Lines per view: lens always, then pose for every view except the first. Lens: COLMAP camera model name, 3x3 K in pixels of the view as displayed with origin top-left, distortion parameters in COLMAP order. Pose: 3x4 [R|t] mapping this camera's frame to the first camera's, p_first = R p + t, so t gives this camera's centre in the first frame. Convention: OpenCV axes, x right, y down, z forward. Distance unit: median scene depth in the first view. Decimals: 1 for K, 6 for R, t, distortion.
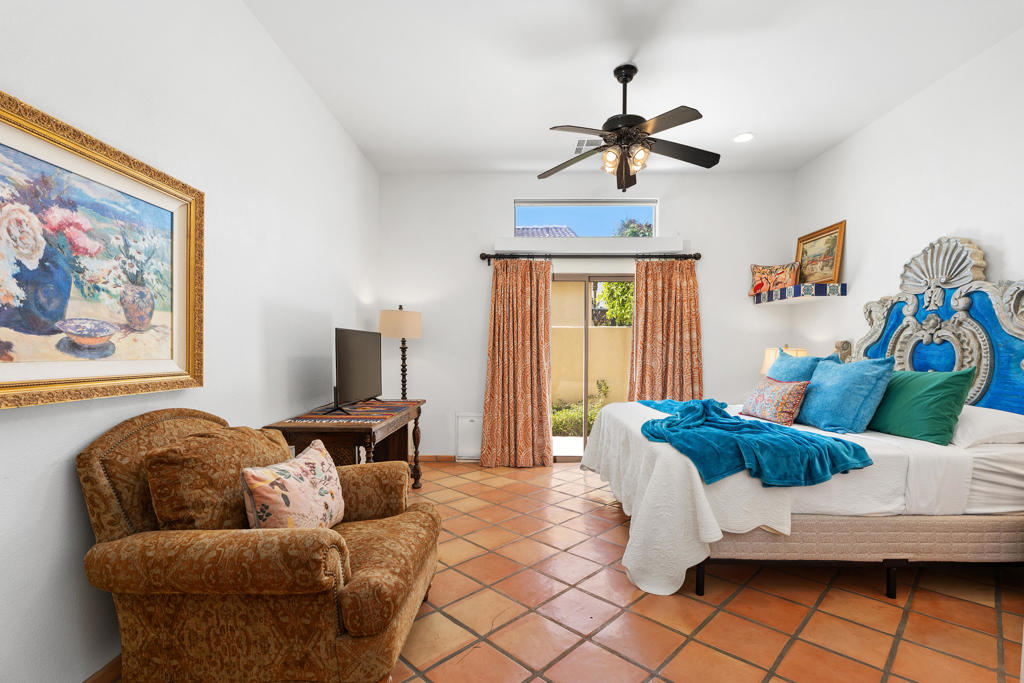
lens RADIAL K [[472.3, 0, 513.8], [0, 472.3, 376.7], [0, 0, 1]] dist [-0.013688, 0.000144]
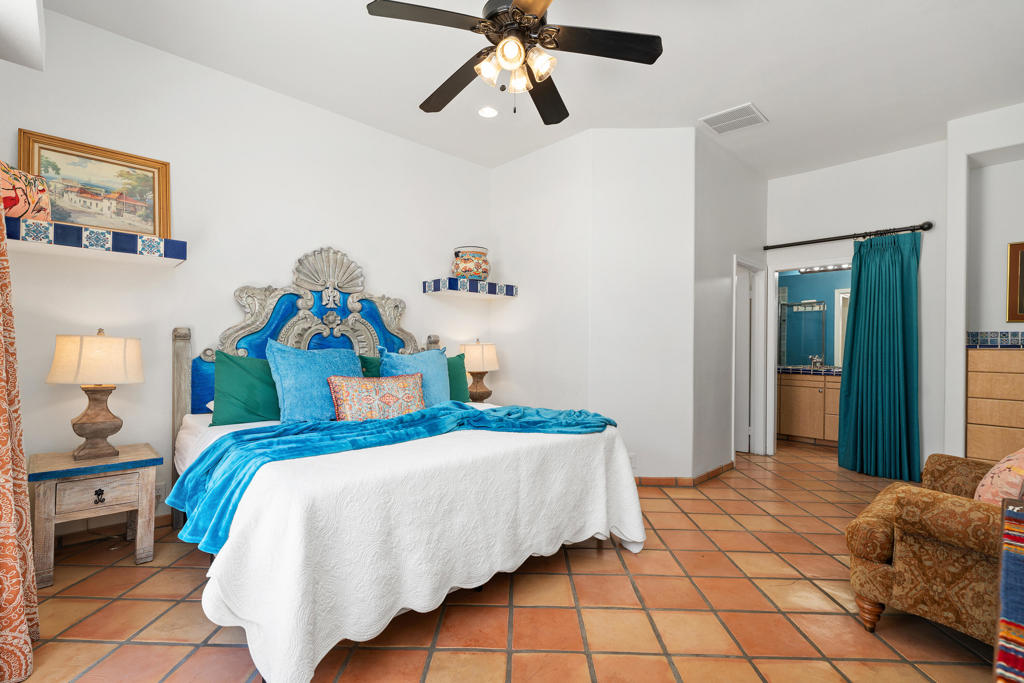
lens RADIAL K [[456.3, 0, 510.1], [0, 456.3, 343.6], [0, 0, 1]] dist [0.001746, 0.000502]
pose [[-0.682442, -0.008950, 0.730885, -0.236315], [0.027050, 0.998931, 0.037490, -0.081033], [-0.730439, 0.045355, -0.681470, 1.412853]]
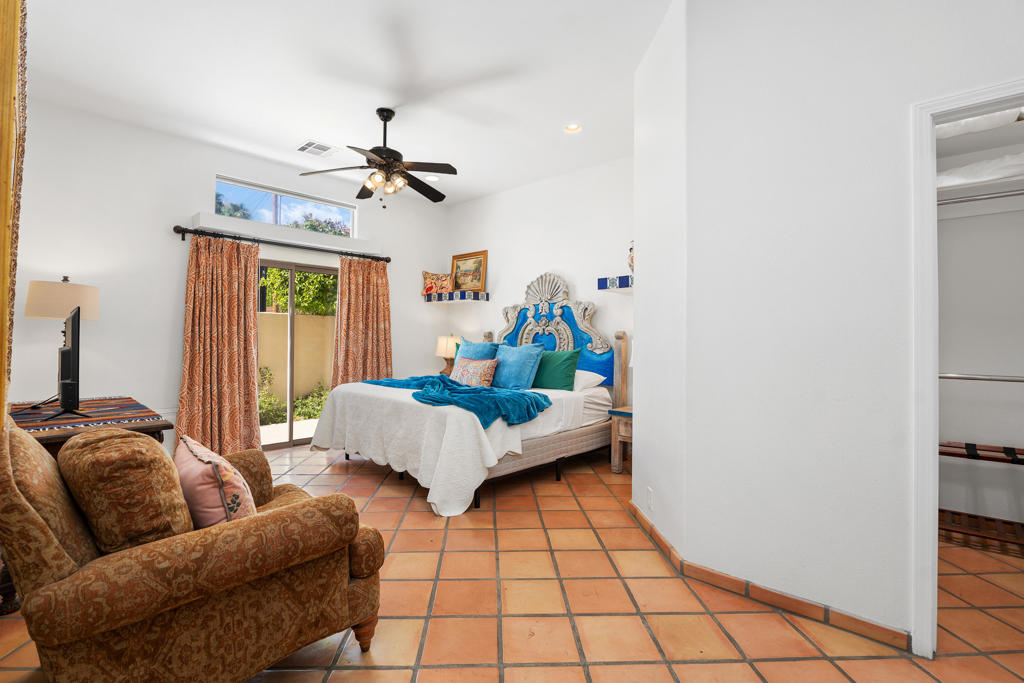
lens RADIAL K [[461.9, 0, 509.9], [0, 461.9, 345.7], [0, 0, 1]] dist [-0.014469, -0.000030]
pose [[0.678673, -0.006152, 0.734415, -0.397790], [0.033335, 0.999192, -0.022435, 0.002032], [-0.733684, 0.039708, 0.678329, -0.034550]]
